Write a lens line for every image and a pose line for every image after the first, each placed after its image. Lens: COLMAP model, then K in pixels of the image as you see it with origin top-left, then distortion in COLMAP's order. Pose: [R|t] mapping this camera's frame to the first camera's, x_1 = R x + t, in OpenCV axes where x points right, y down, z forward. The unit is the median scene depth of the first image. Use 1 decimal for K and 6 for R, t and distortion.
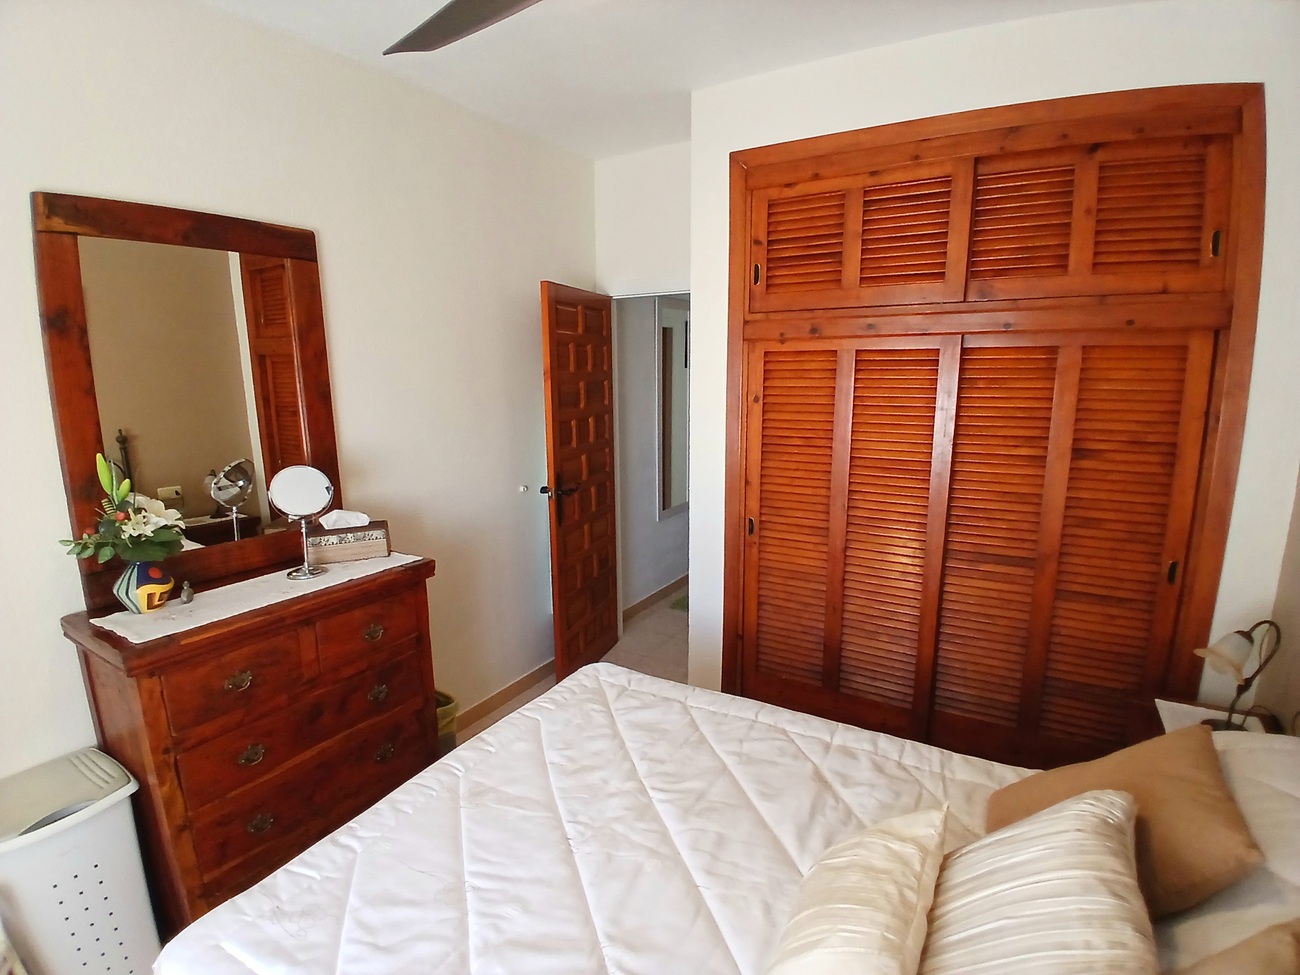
lens RADIAL K [[646.3, 0, 650.0], [0, 646.3, 487.5], [0, 0, 1]] dist [0.004196, -0.043278]
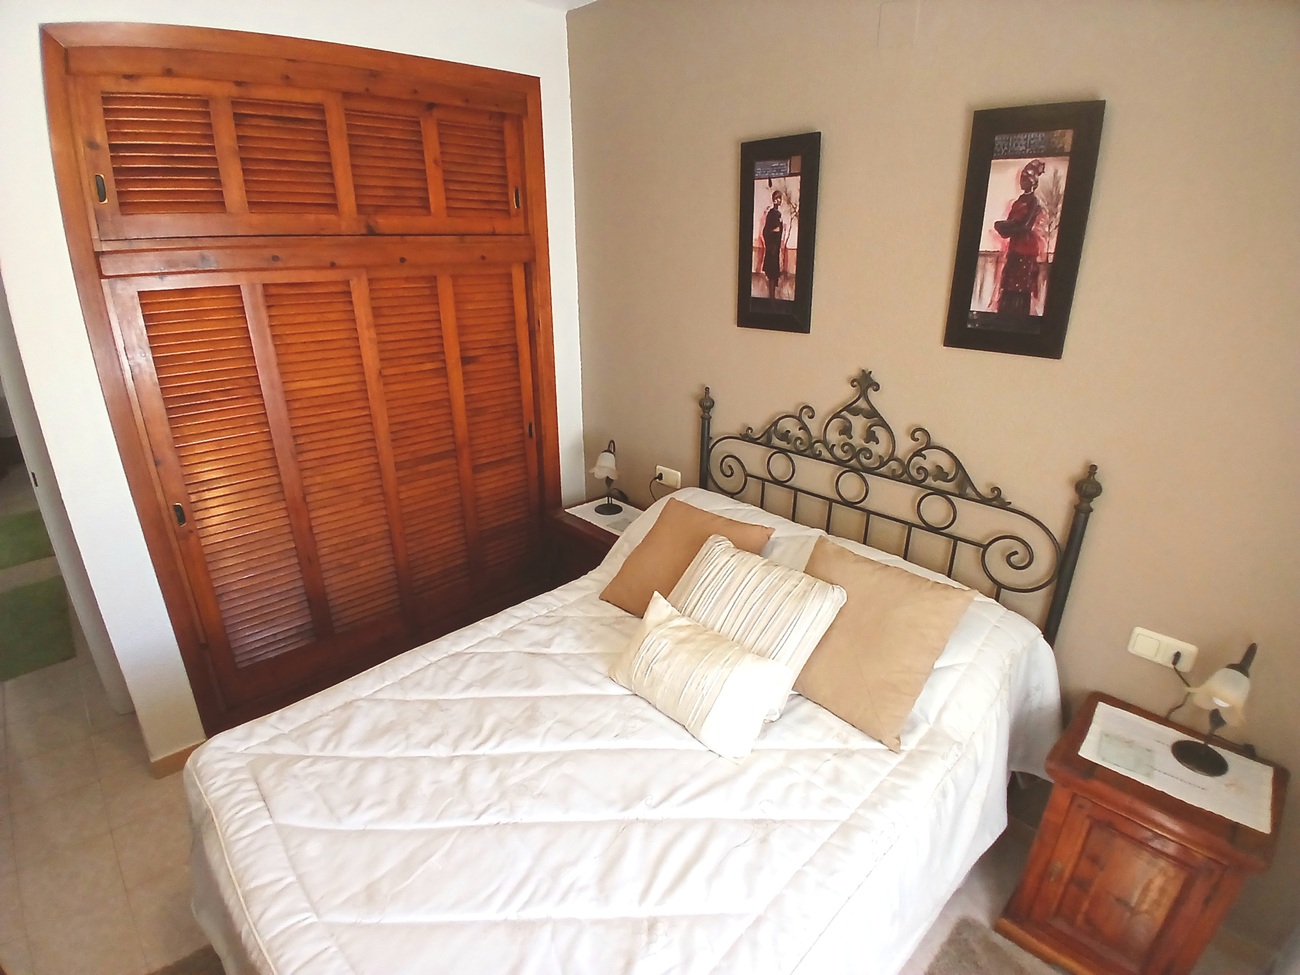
lens RADIAL K [[646.6, 0, 648.4], [0, 646.6, 494.1], [0, 0, 1]] dist [0.012527, -0.049146]
pose [[0.270312, -0.339705, 0.900851, -0.531352], [0.175470, 0.937395, 0.300834, -0.136773], [-0.946648, 0.076753, 0.312997, 0.274804]]
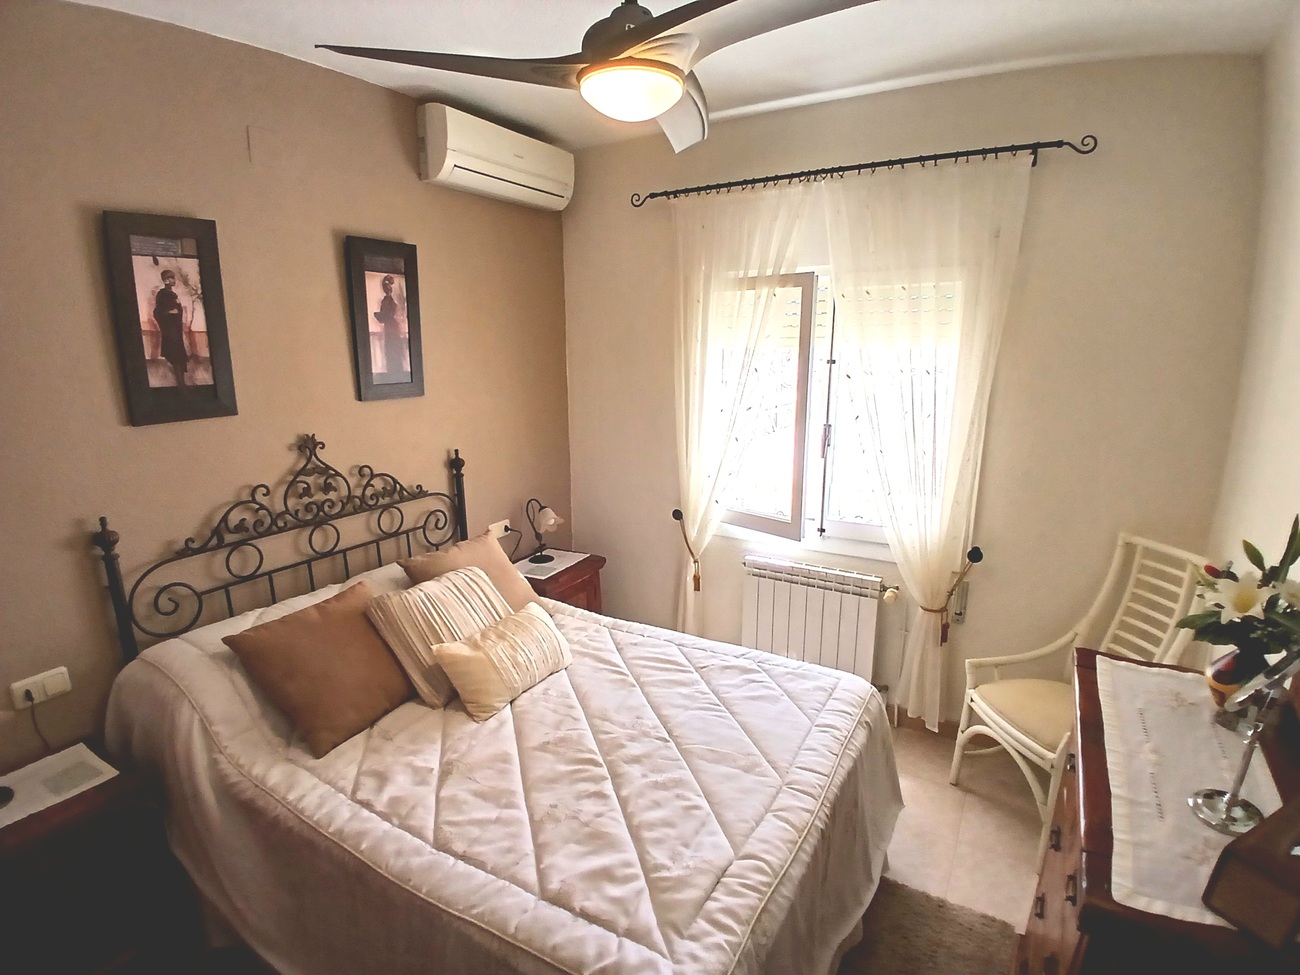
lens RADIAL K [[646.6, 0, 648.4], [0, 646.6, 494.1], [0, 0, 1]] dist [0.012527, -0.049146]
pose [[-0.999832, 0.014064, 0.011738, -0.073363], [0.017618, 0.913825, 0.405726, -0.312315], [-0.005021, 0.405864, -0.913920, 1.348765]]
